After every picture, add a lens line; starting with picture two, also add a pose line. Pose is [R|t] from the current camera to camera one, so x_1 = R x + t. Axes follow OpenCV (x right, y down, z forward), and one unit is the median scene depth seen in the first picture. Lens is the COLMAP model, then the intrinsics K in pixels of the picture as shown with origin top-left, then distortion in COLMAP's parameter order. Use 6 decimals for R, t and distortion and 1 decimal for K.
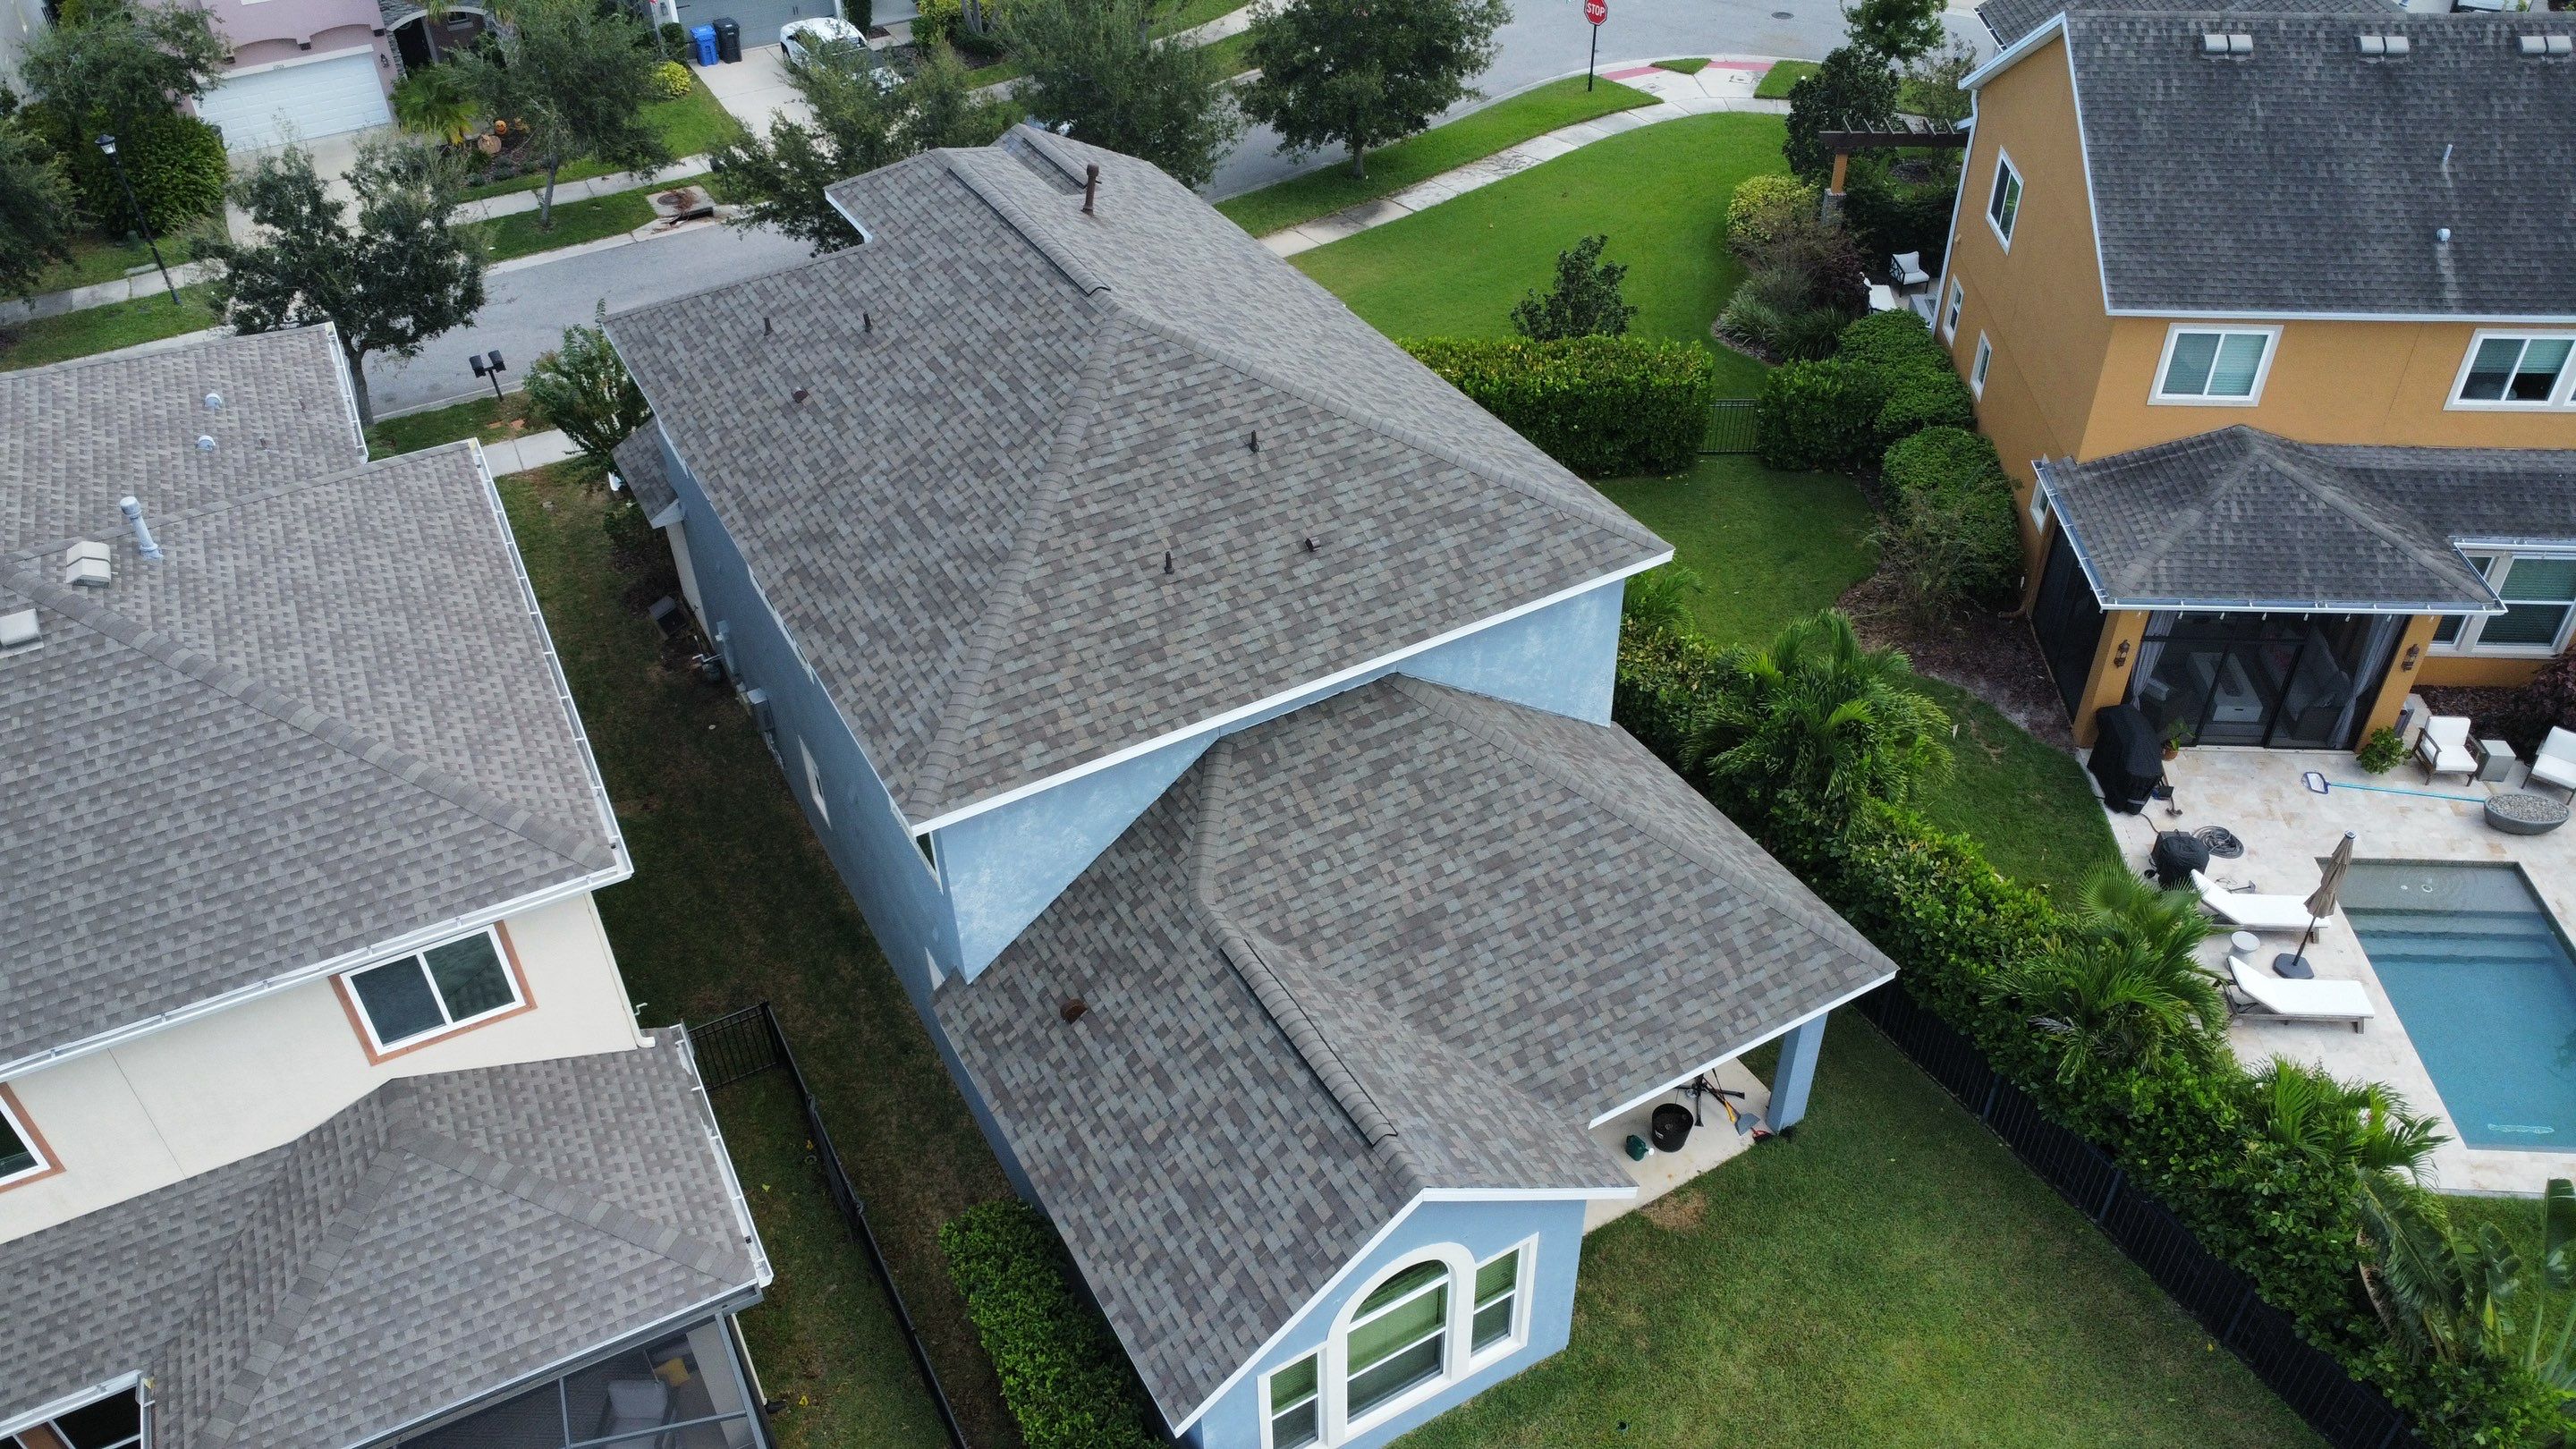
lens RADIAL K [[1870.5, 0, 1272.7], [0, 1870.5, 712.9], [0, 0, 1]] dist [-0.027064, -0.011380]
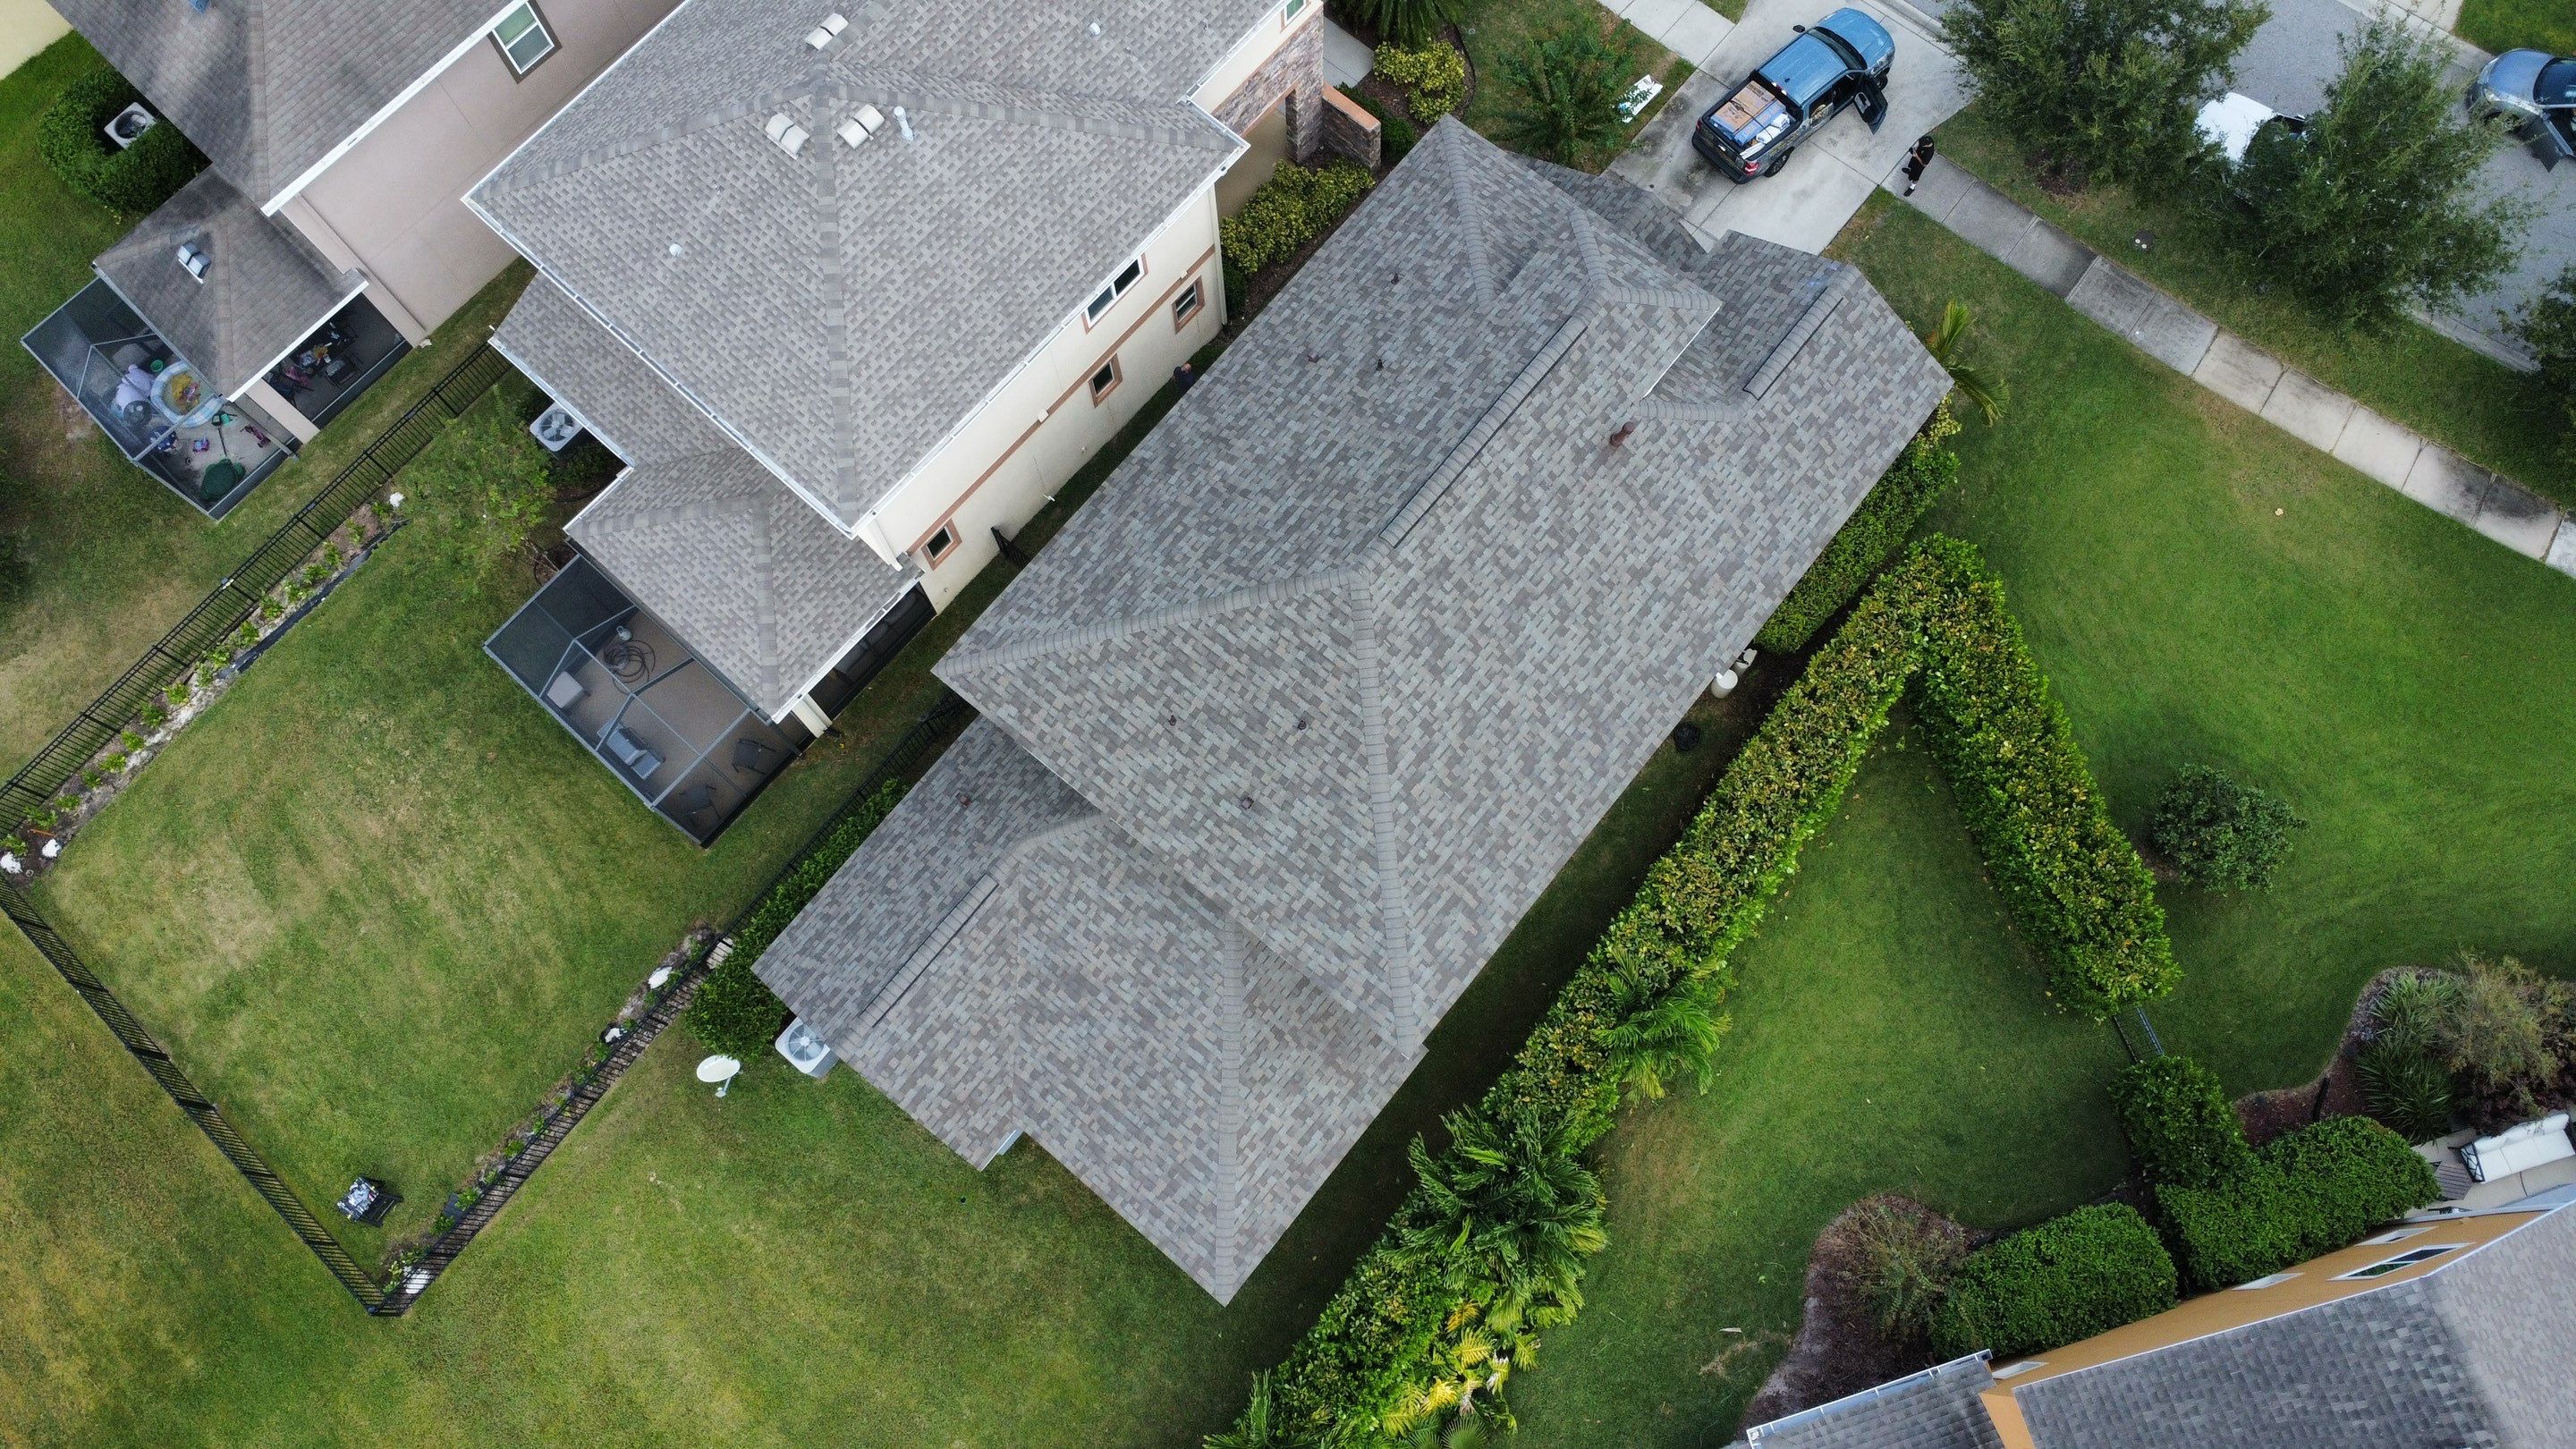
lens RADIAL K [[1870.5, 0, 1271.5], [0, 1870.5, 709.1], [0, 0, 1]] dist [-0.027064, -0.011380]
pose [[0.361735, 0.890933, -0.274566, 0.325709], [-0.557659, 0.442793, 0.702104, -1.040222], [0.747104, -0.100861, 0.657011, 0.146458]]
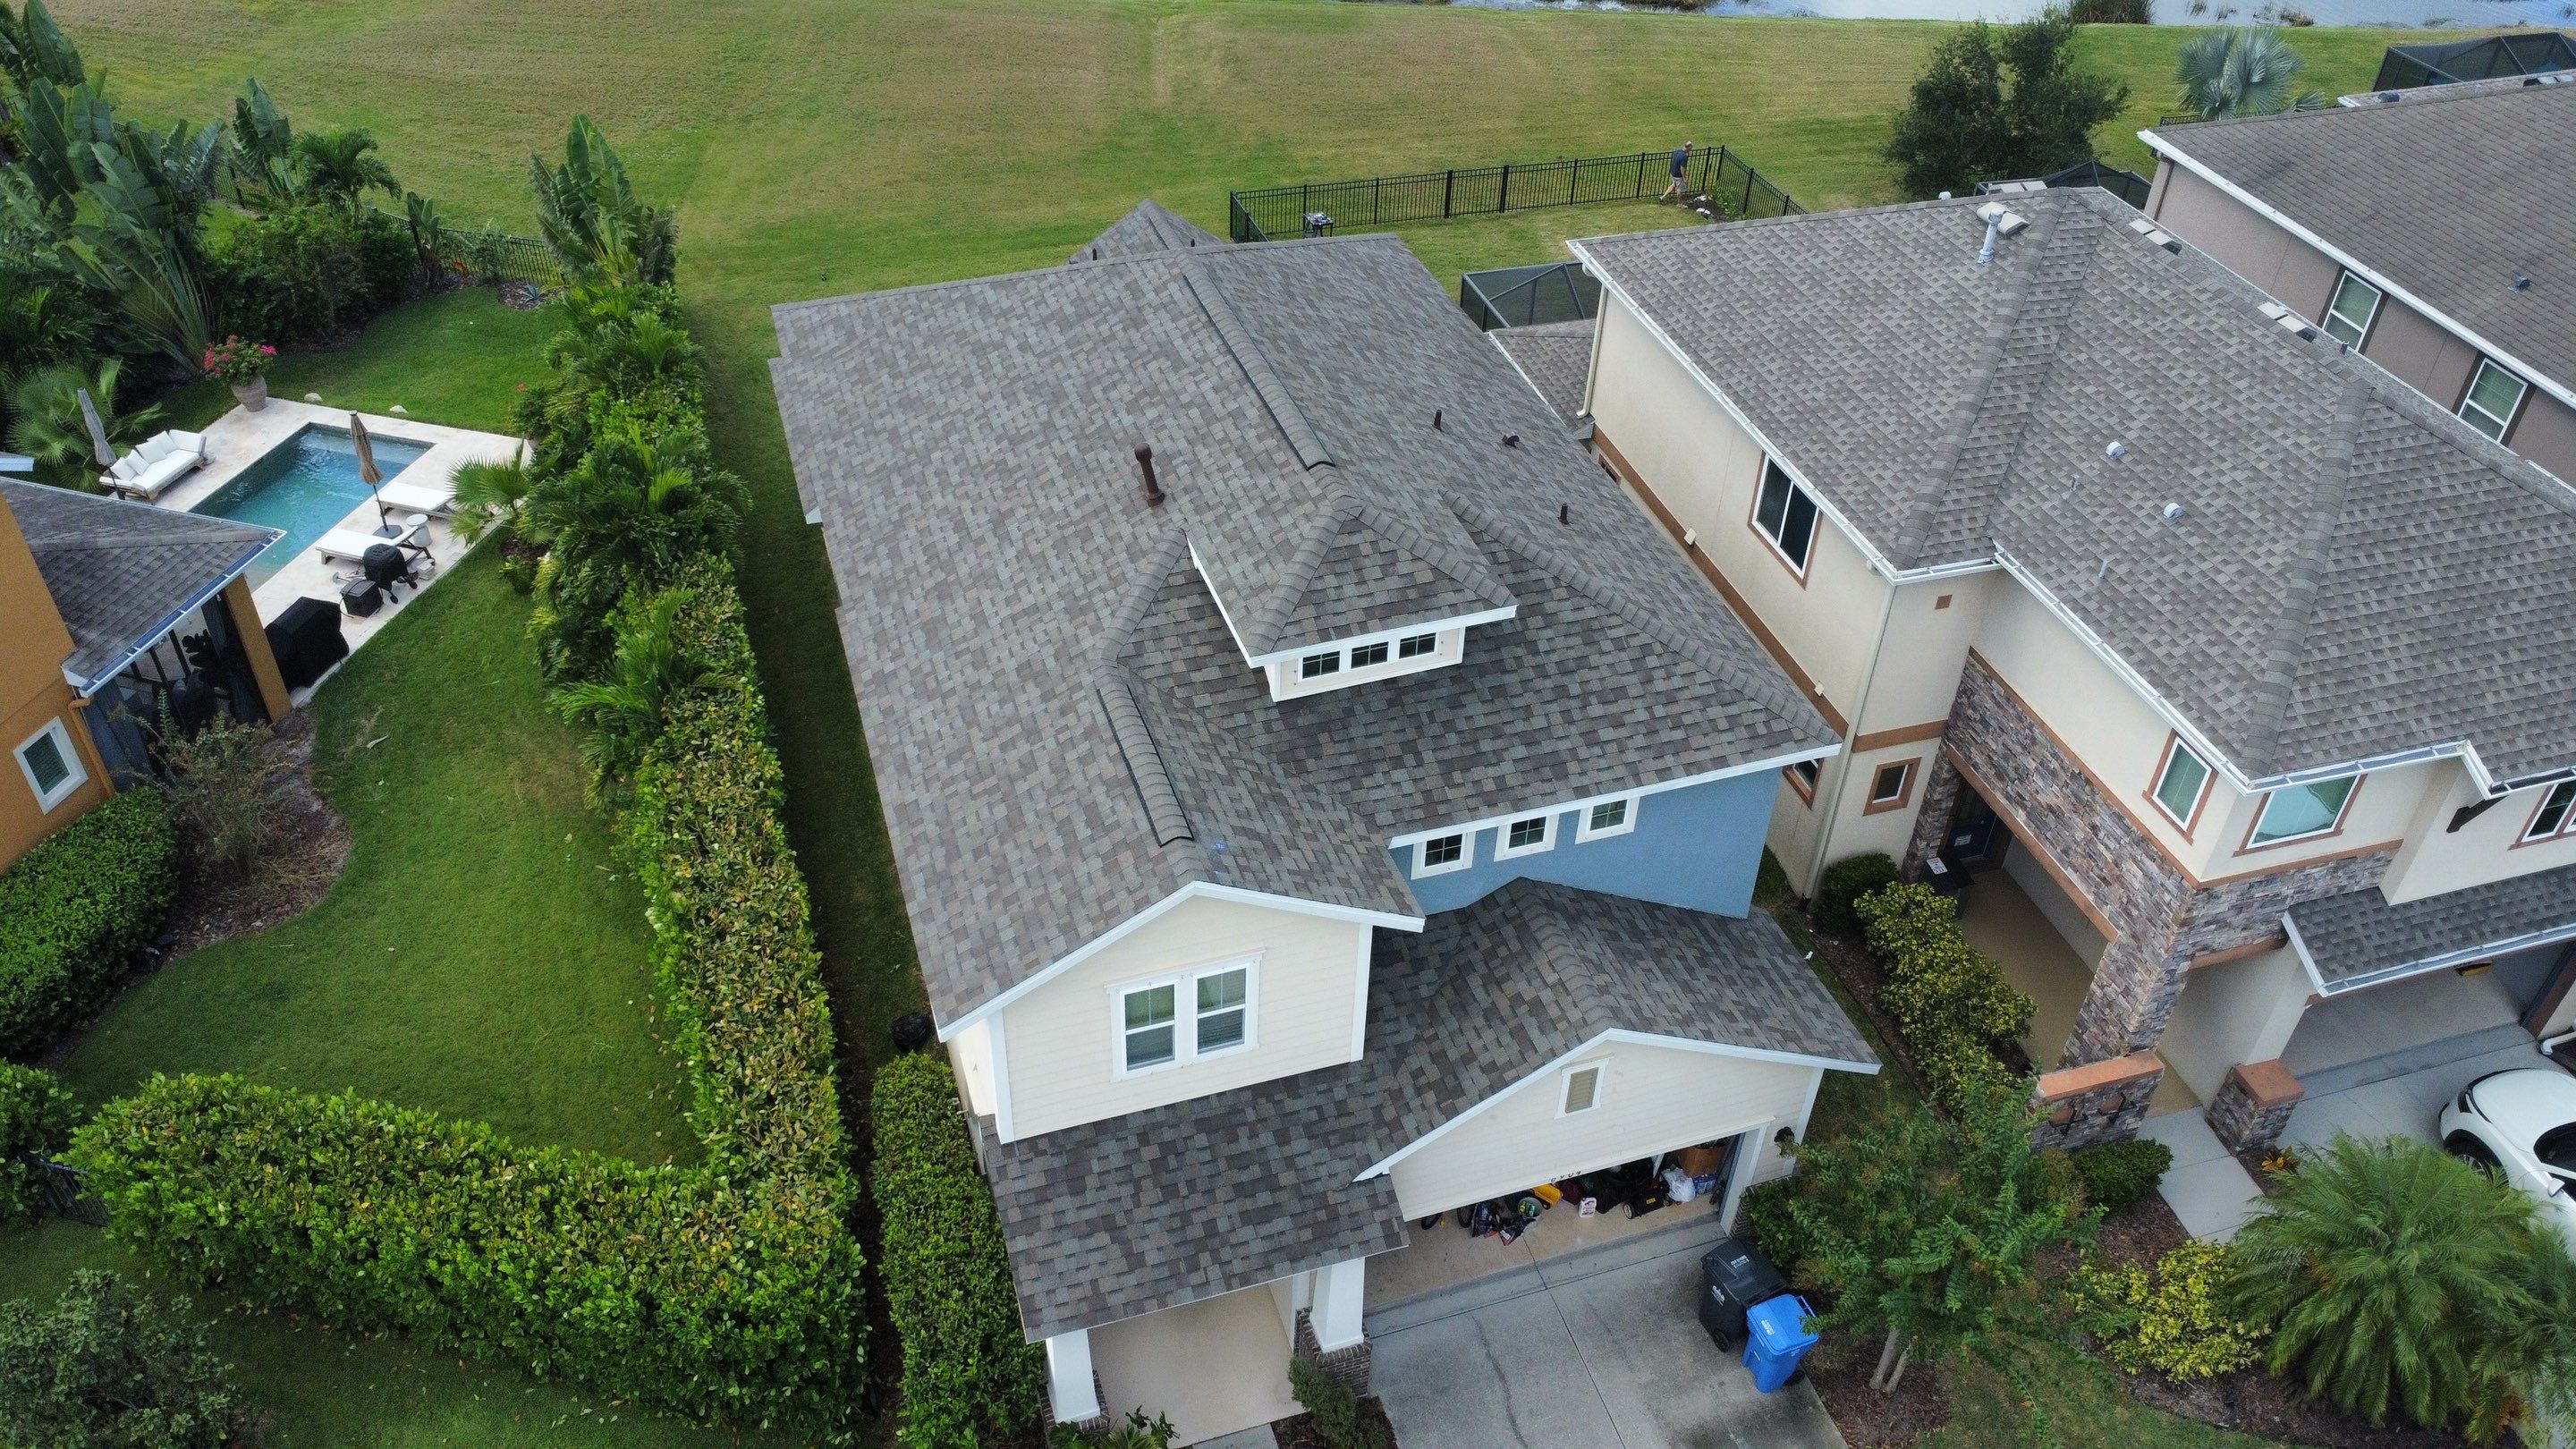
lens RADIAL K [[1870.5, 0, 1277.6], [0, 1870.5, 712.0], [0, 0, 1]] dist [-0.027064, -0.011380]
pose [[-0.981215, -0.118134, 0.152521, -0.333360], [0.119674, 0.247368, 0.961502, -1.182840], [-0.151315, 0.961693, -0.228584, 1.526292]]
